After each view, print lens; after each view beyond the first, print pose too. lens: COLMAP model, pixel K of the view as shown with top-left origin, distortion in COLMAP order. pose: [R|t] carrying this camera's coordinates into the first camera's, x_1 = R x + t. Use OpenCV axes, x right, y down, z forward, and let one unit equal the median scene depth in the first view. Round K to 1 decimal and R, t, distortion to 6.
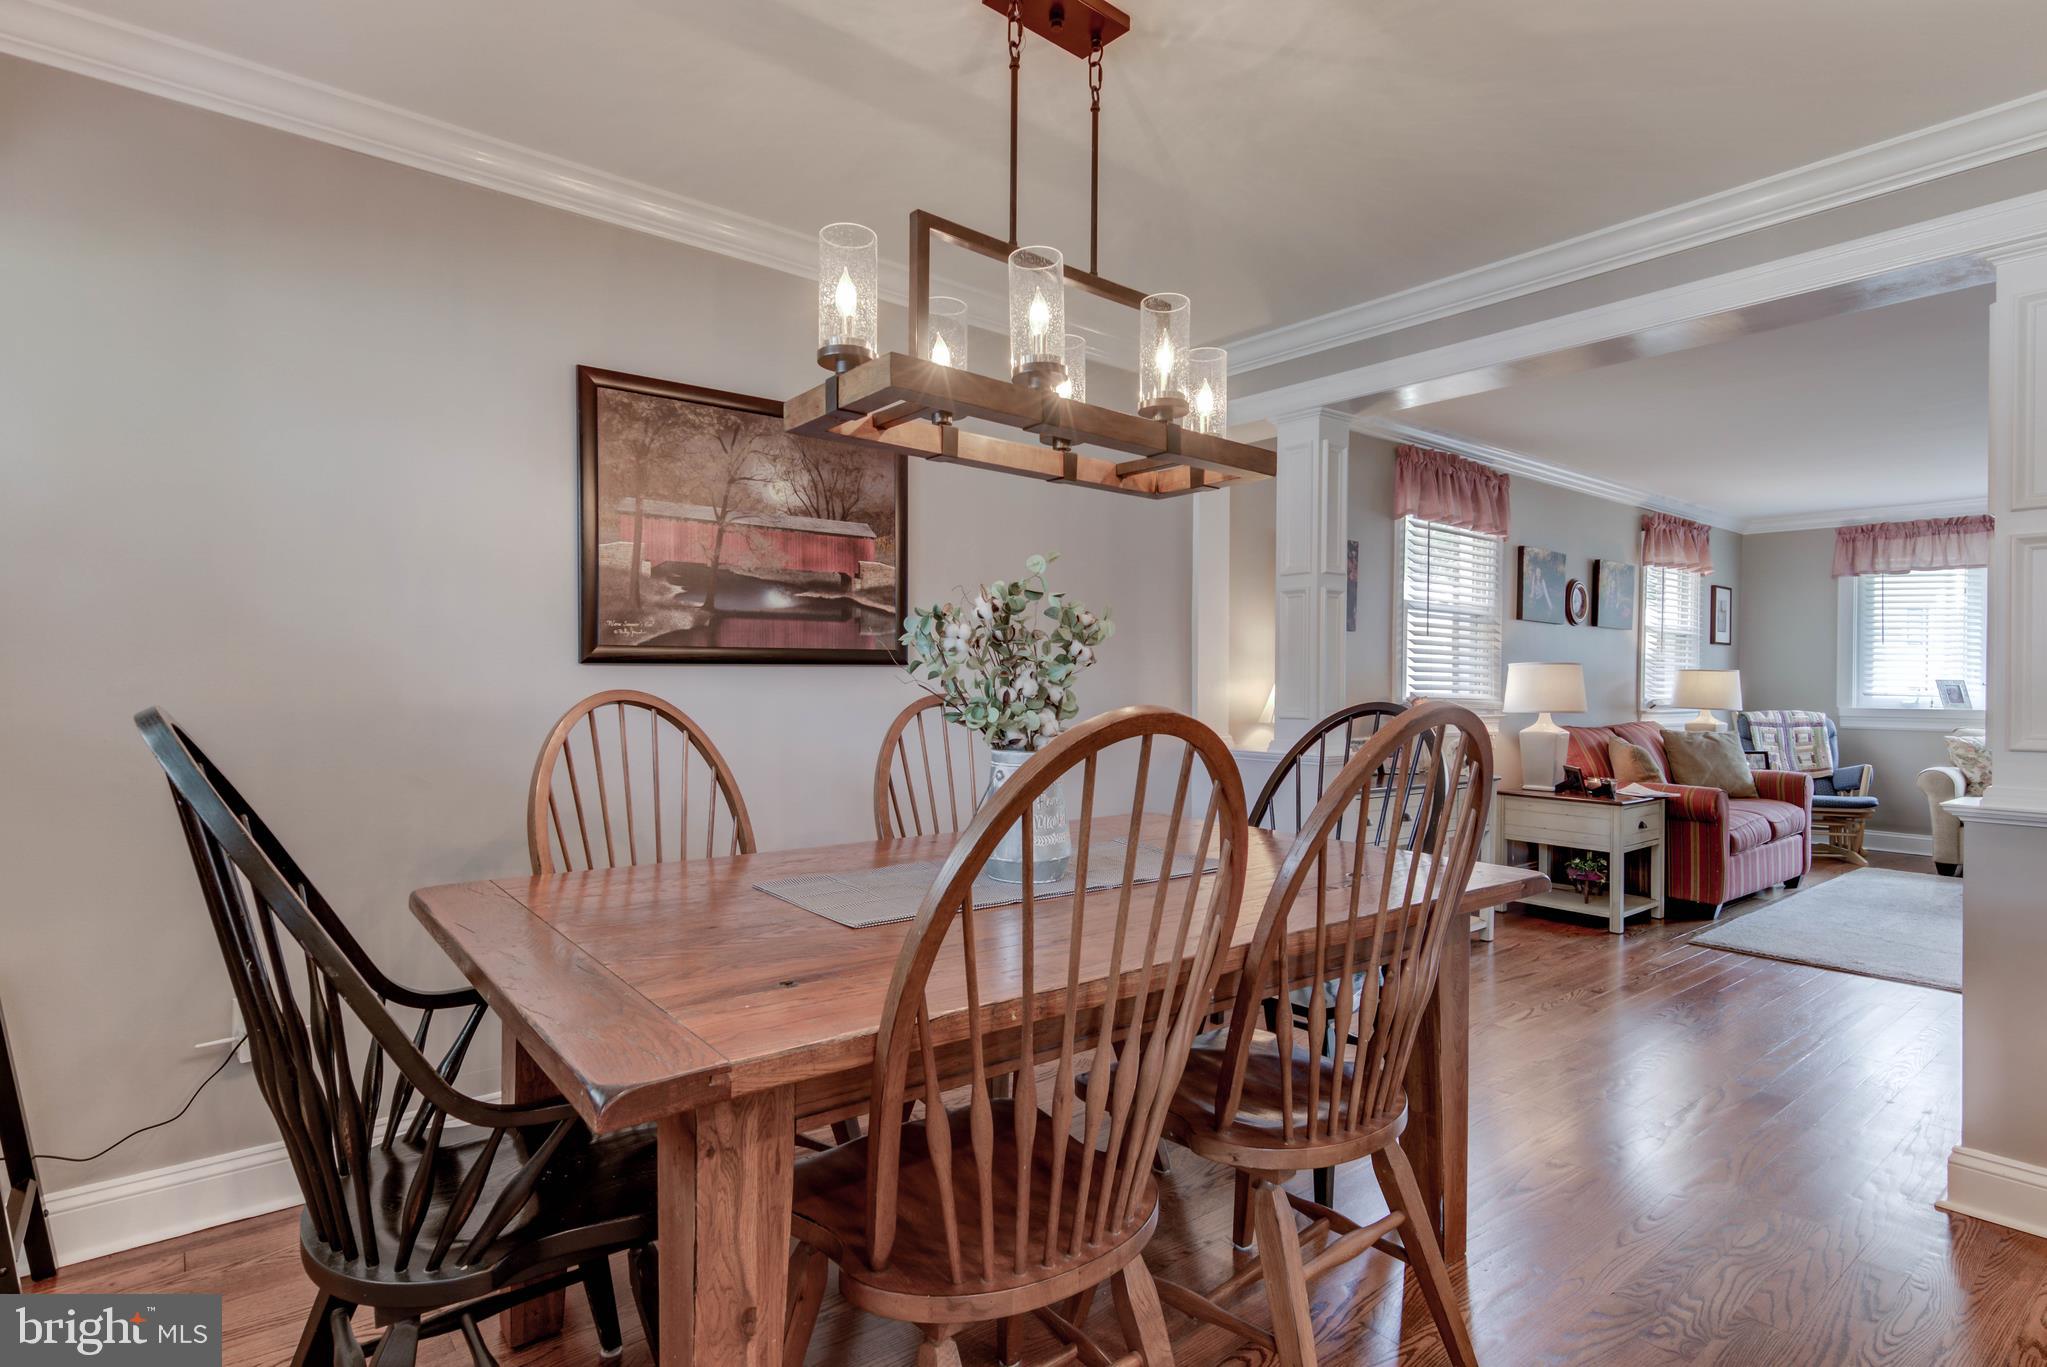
lens RADIAL K [[1026.1, 0, 1023.6], [0, 1026.1, 690.5], [0, 0, 1]] dist [0.023012, -0.009490]
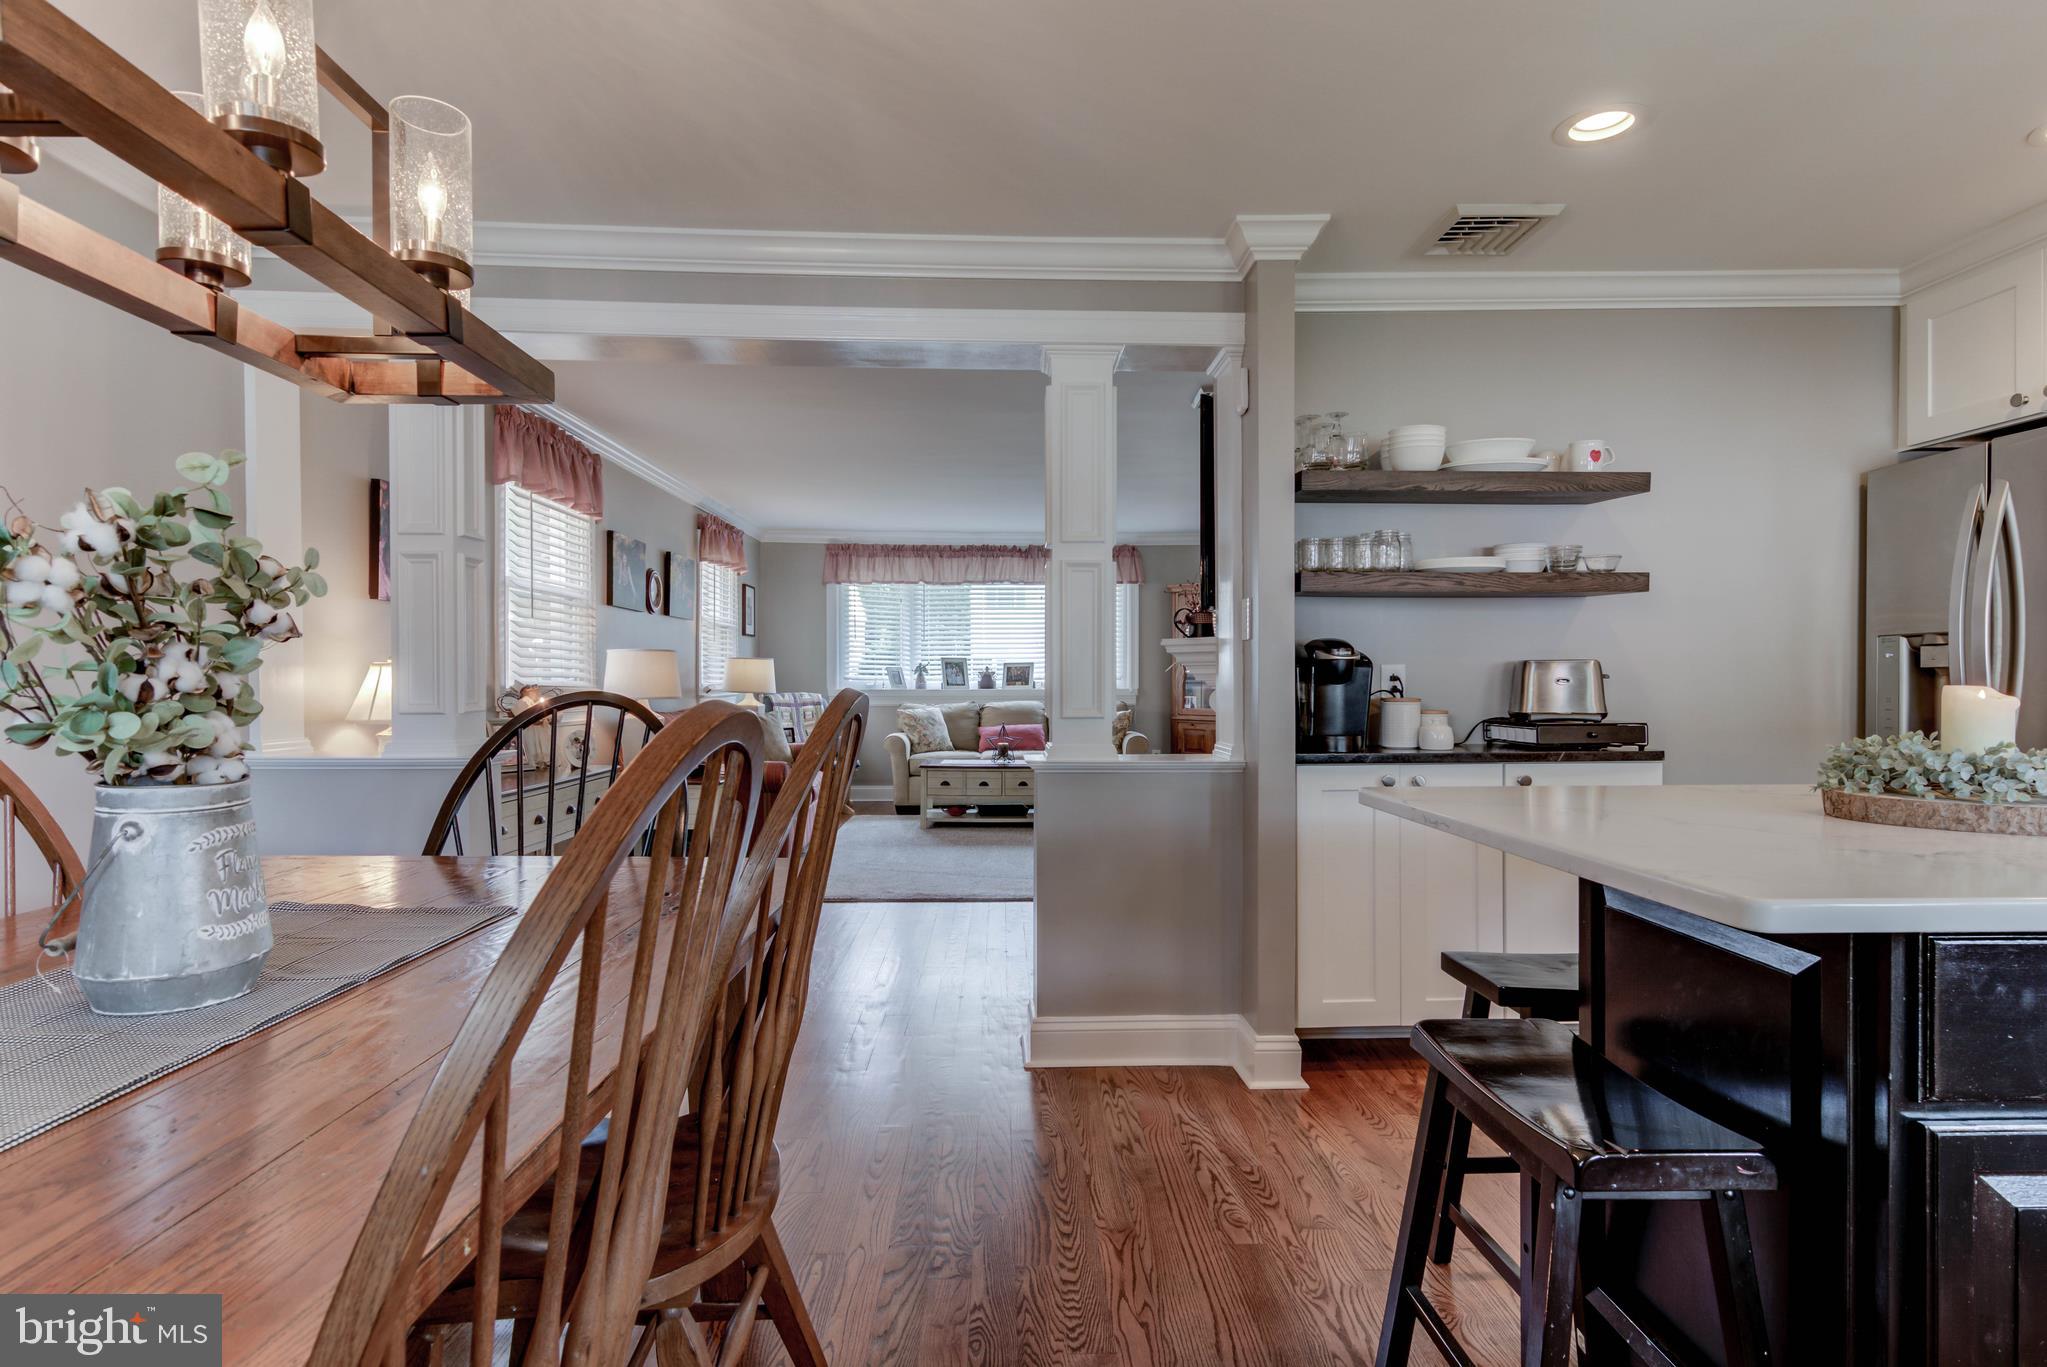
lens RADIAL K [[1026.1, 0, 1023.6], [0, 1026.1, 690.5], [0, 0, 1]] dist [0.023012, -0.009490]
pose [[0.610830, -0.017076, 0.791577, -0.061818], [0.007252, 0.999846, 0.015973, -0.000194], [-0.791728, -0.004016, 0.610860, 0.091823]]
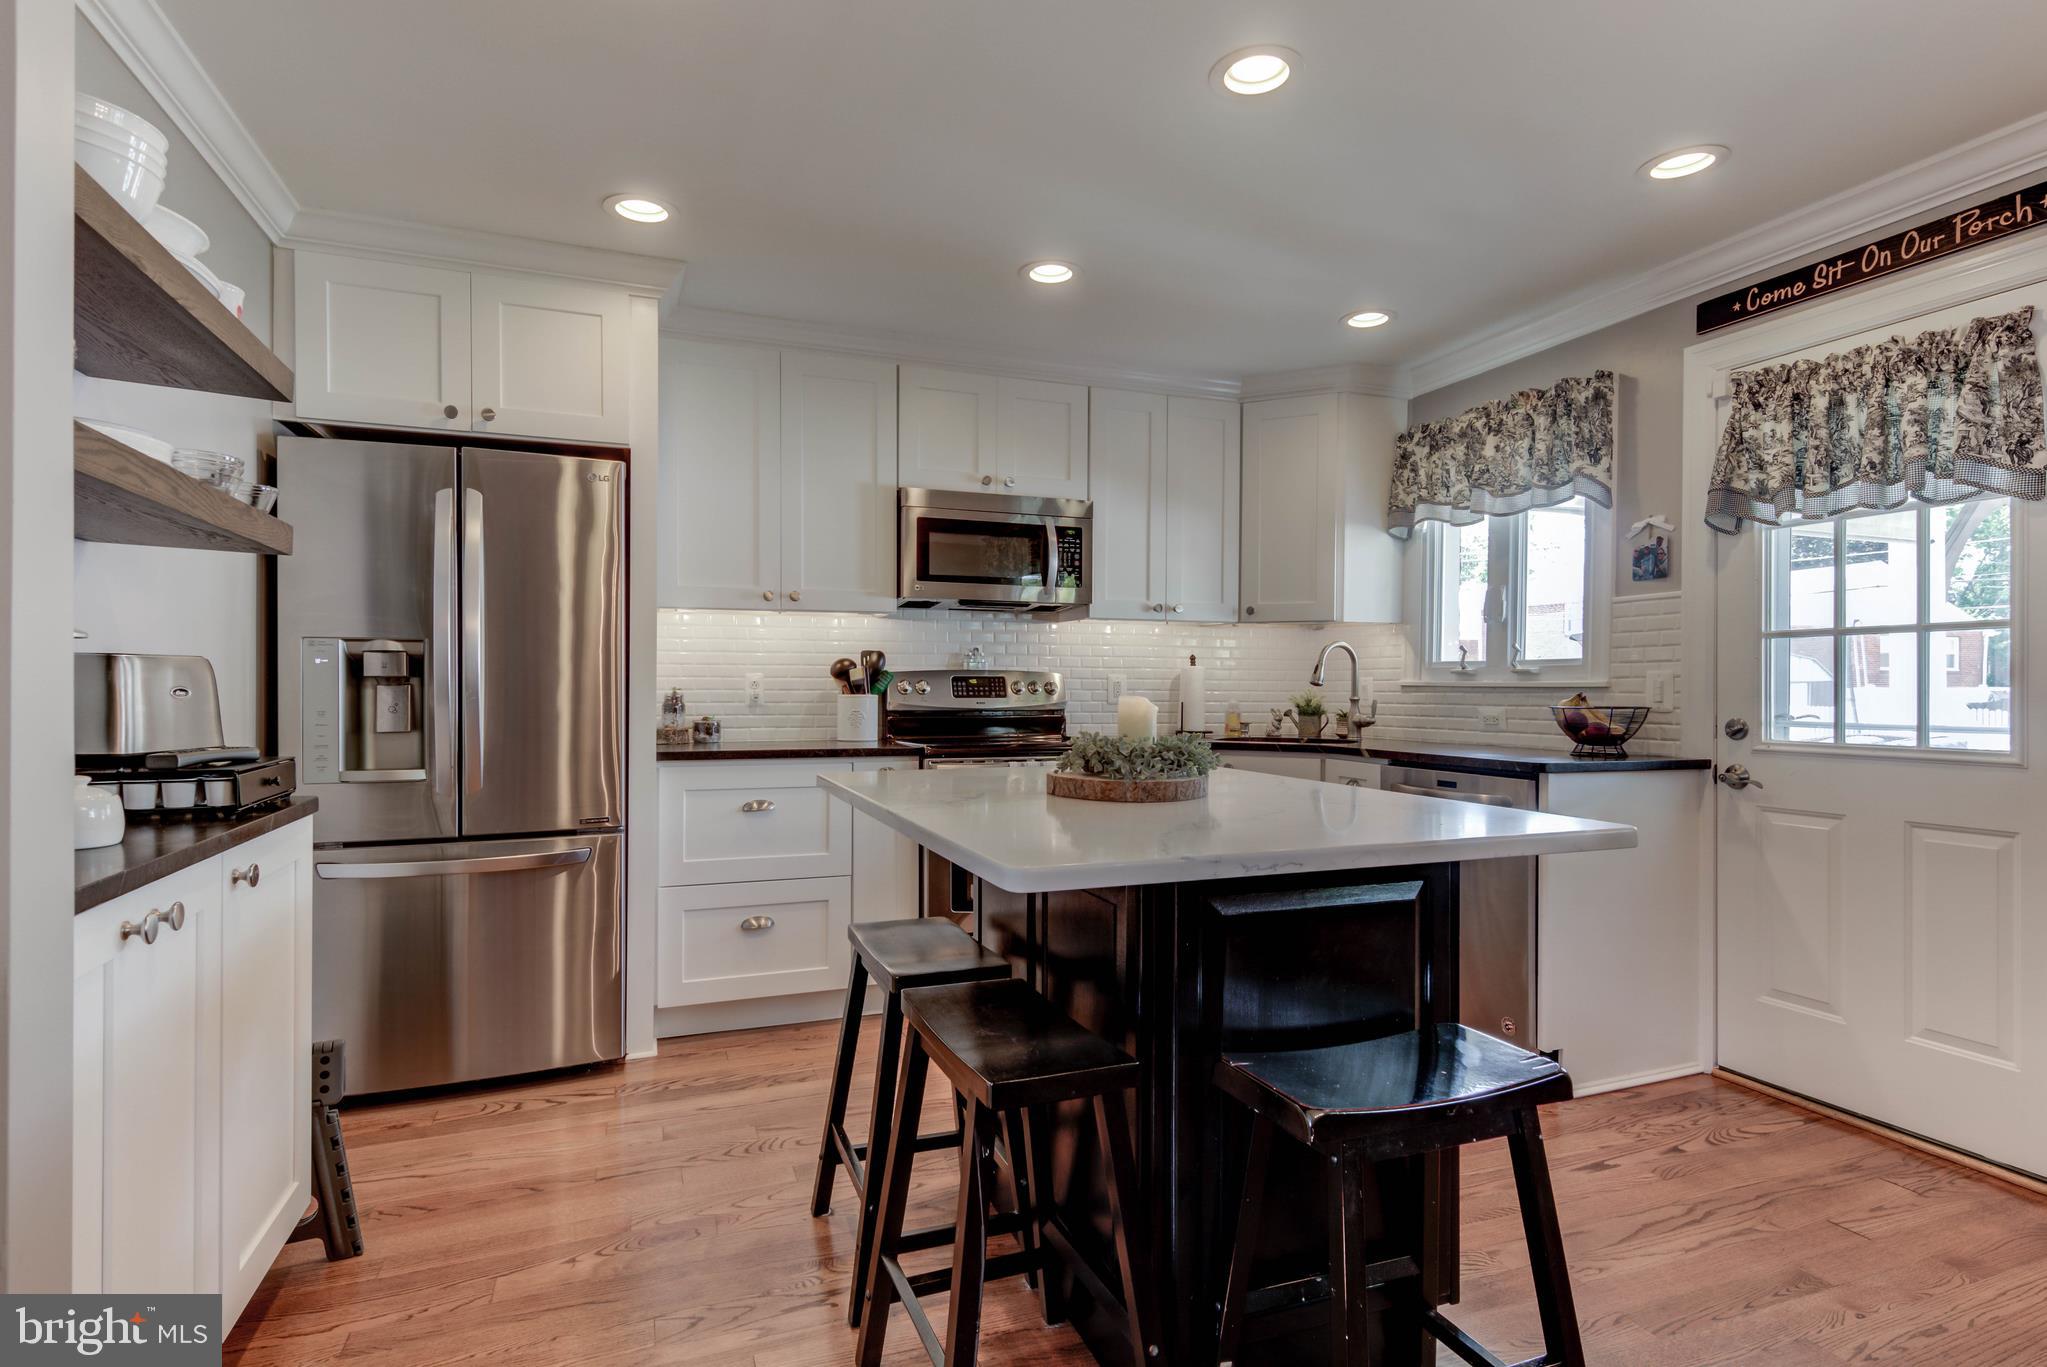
lens RADIAL K [[1026.1, 0, 1023.6], [0, 1026.1, 690.5], [0, 0, 1]] dist [0.023012, -0.009490]
pose [[-0.948571, -0.010629, 0.316387, 0.231369], [-0.009111, 0.999939, 0.006276, 0.000954], [-0.316435, 0.003071, -0.948609, 0.435611]]
